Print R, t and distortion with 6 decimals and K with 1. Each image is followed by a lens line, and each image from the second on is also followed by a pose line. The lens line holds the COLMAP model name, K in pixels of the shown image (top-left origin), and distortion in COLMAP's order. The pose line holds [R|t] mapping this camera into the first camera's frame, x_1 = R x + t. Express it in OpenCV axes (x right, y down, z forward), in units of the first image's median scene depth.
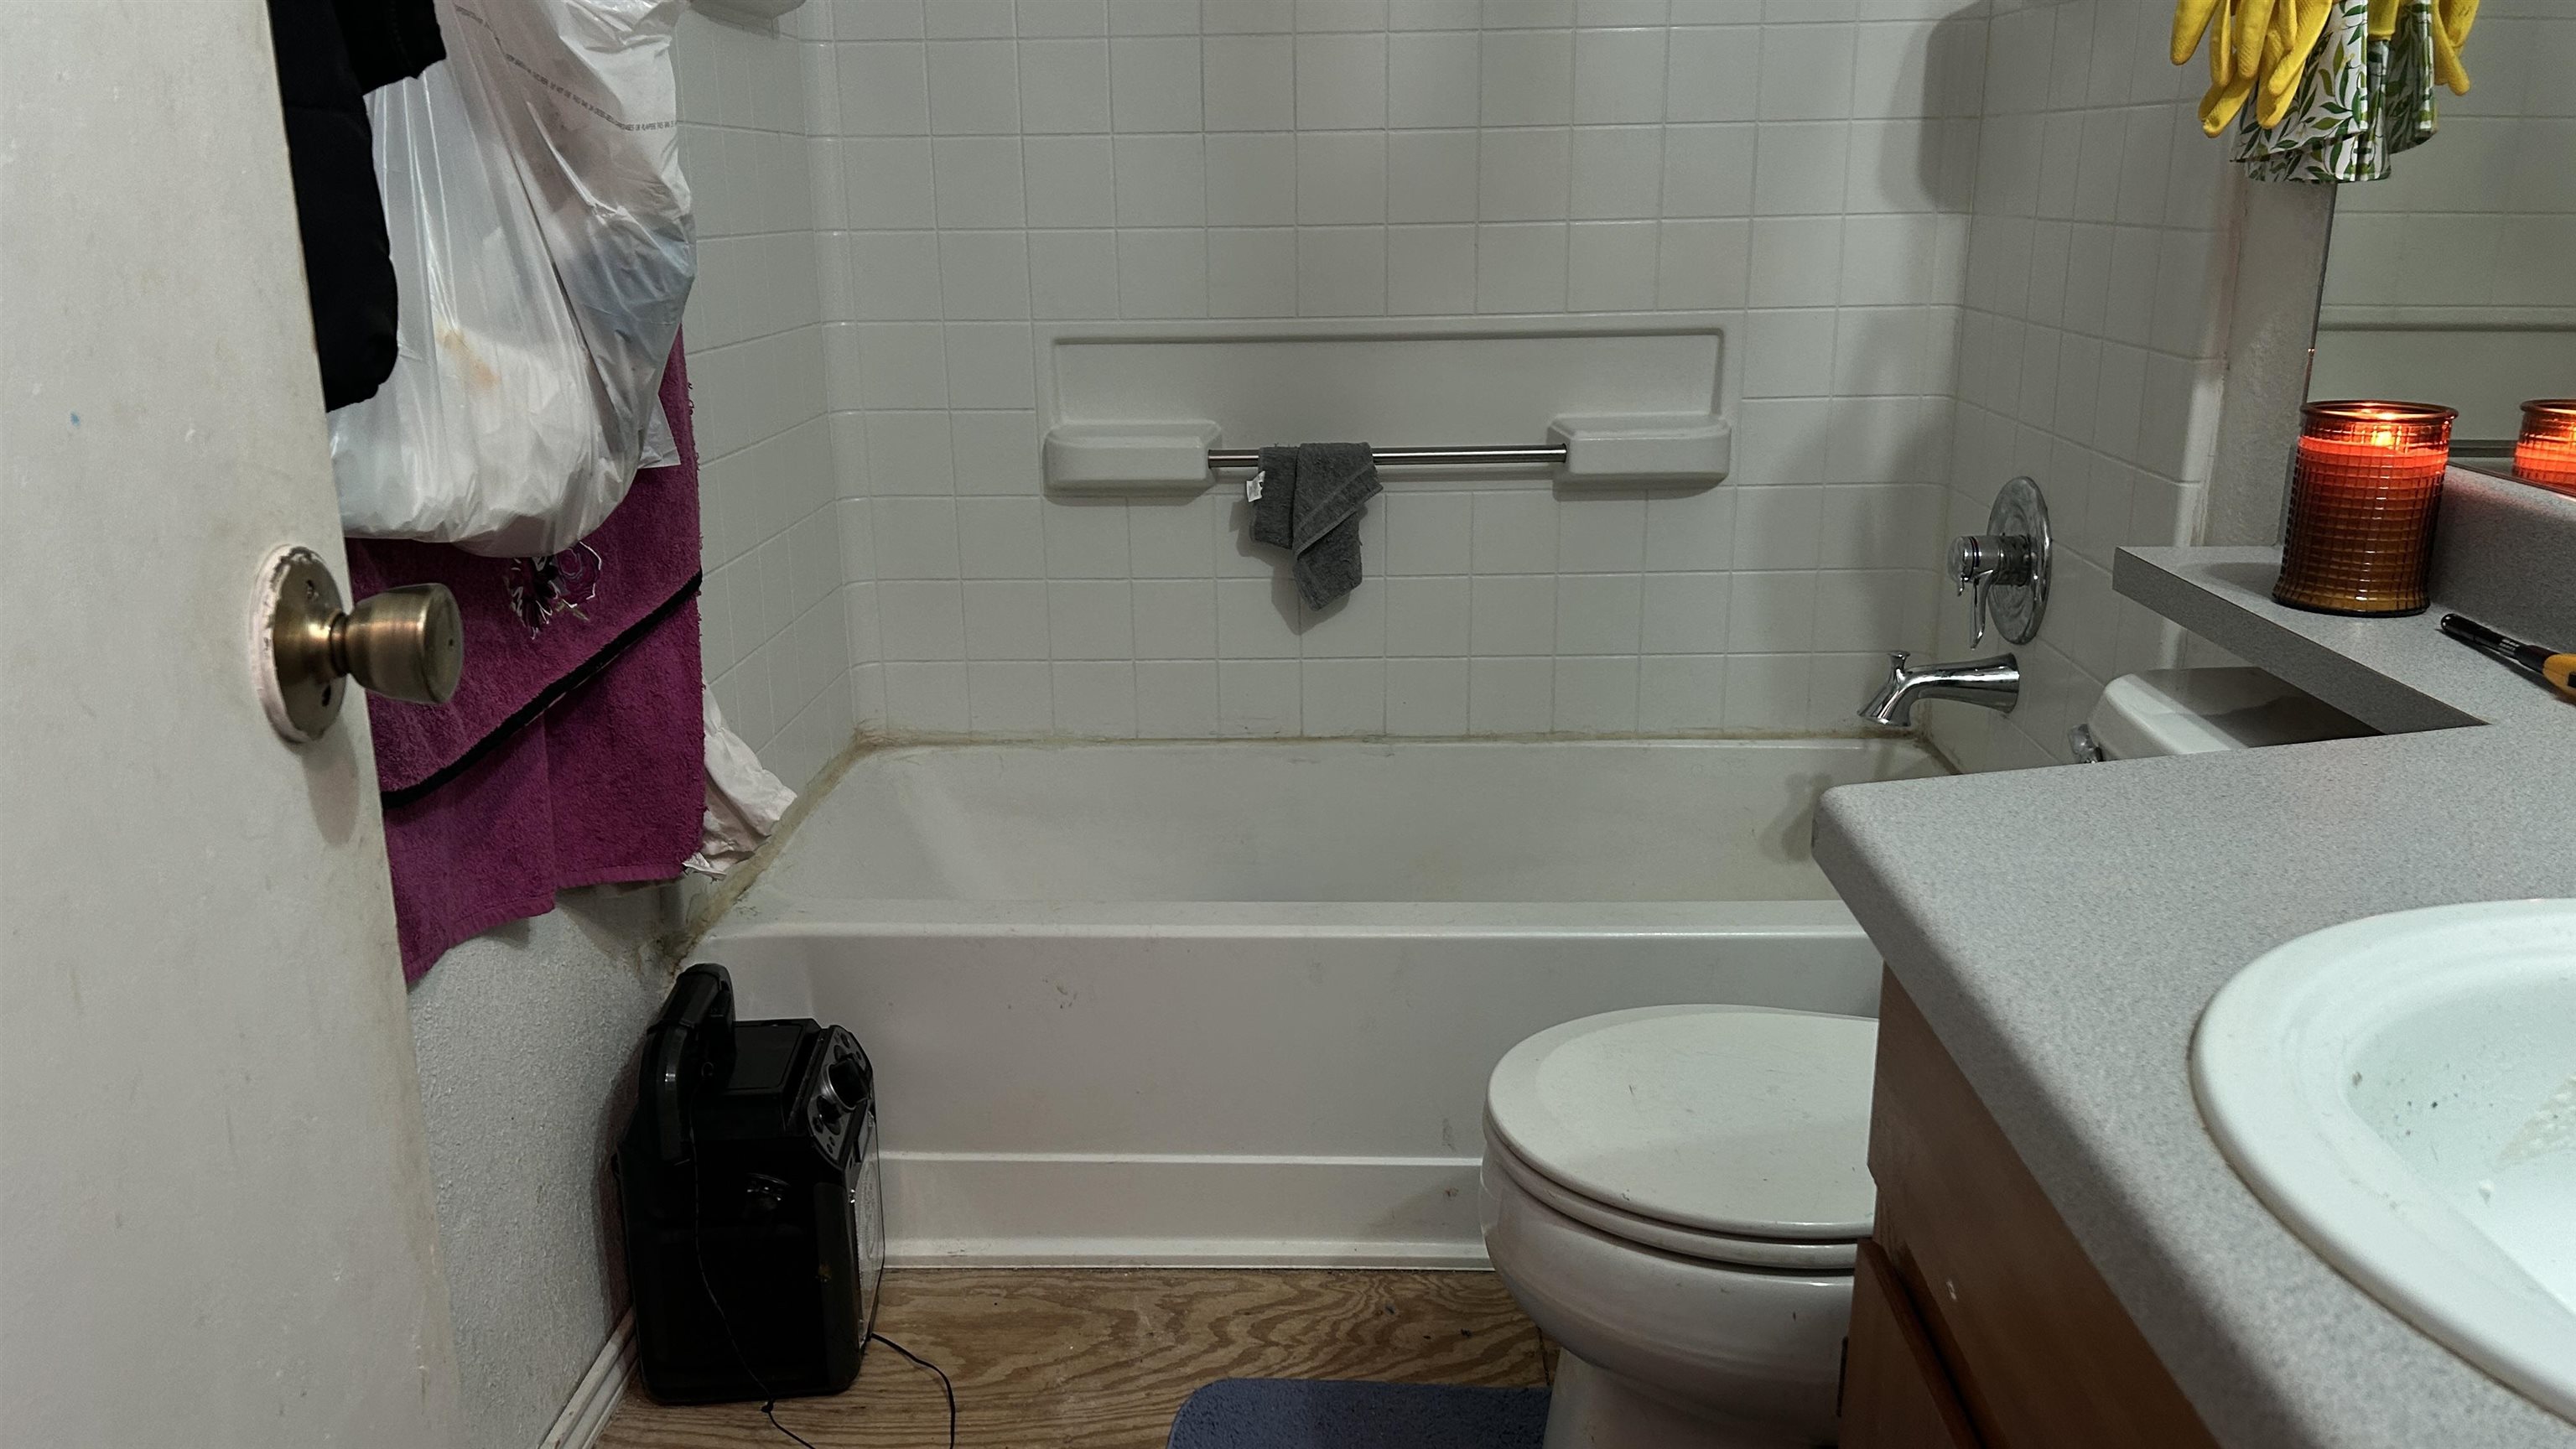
lens RADIAL K [[1909.0, 0, 1247.2], [0, 1909.0, 719.7], [0, 0, 1]] dist [0.056943, -0.064432]
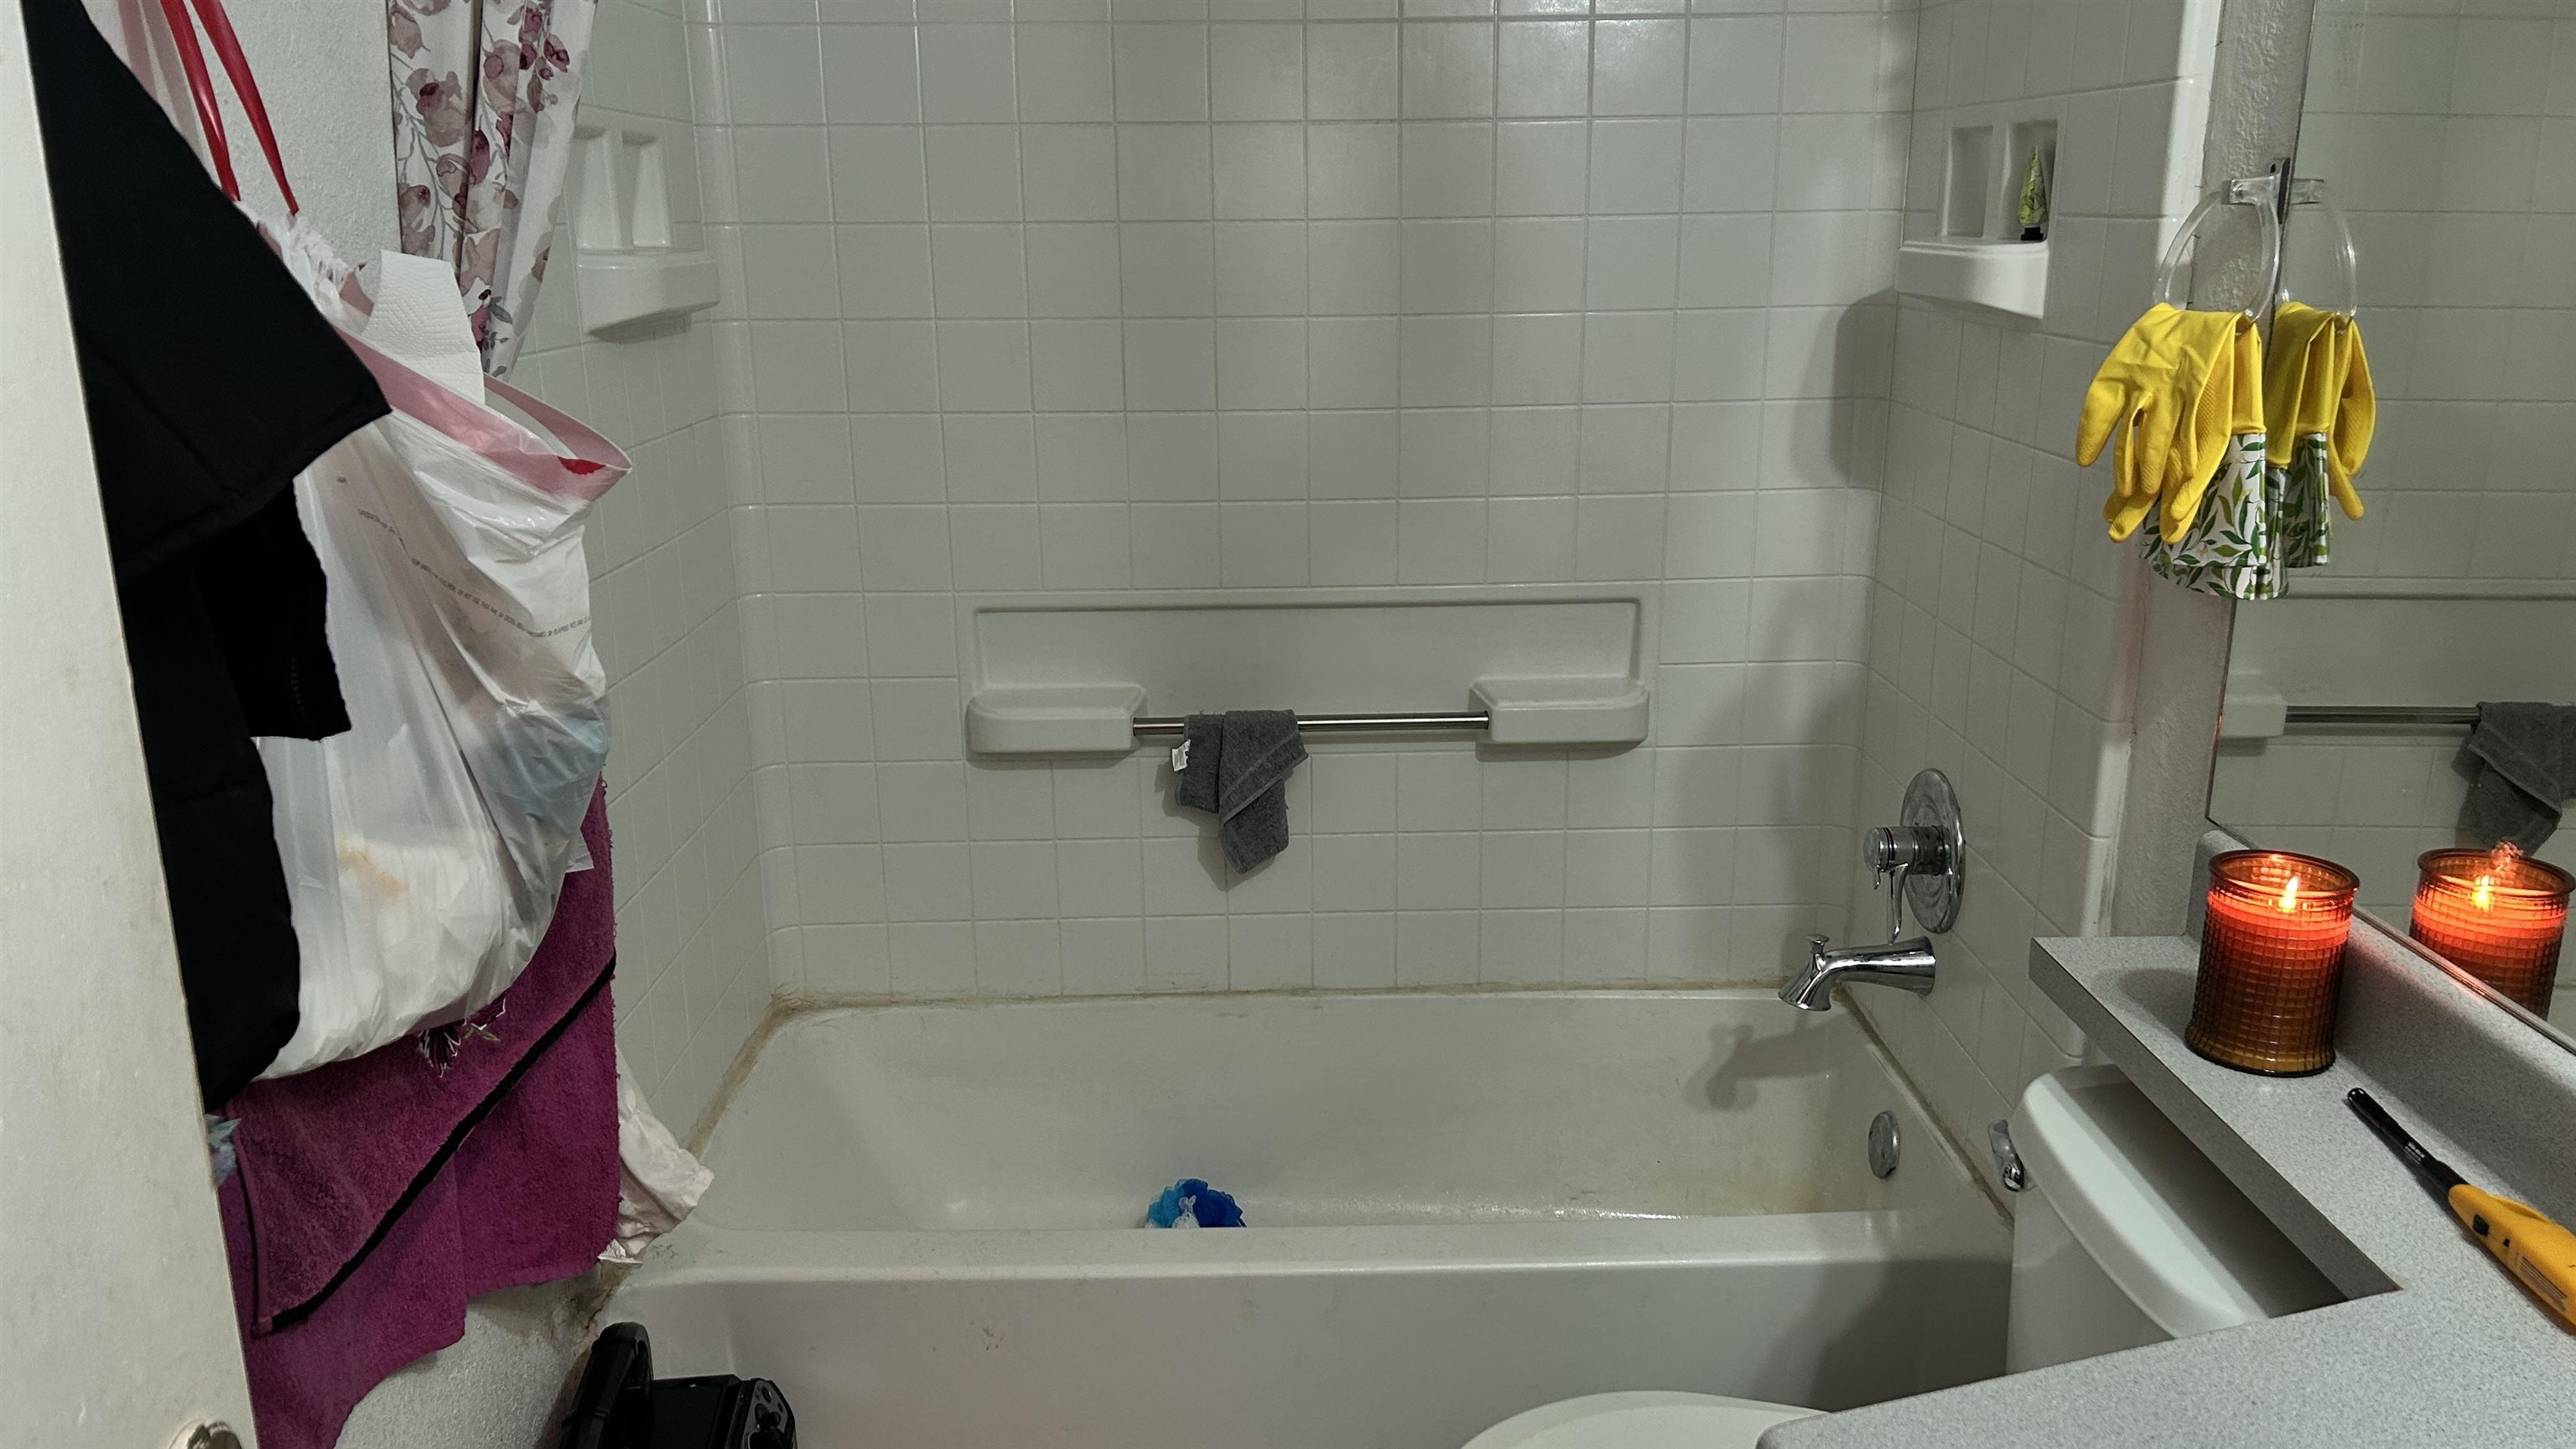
lens RADIAL K [[1909.0, 0, 1268.1], [0, 1909.0, 713.7], [0, 0, 1]] dist [0.056943, -0.064432]
pose [[0.998481, -0.010254, 0.054133, -0.003693], [0.010574, 0.999928, -0.005640, -0.144583], [-0.054071, 0.006203, 0.998518, 0.004444]]
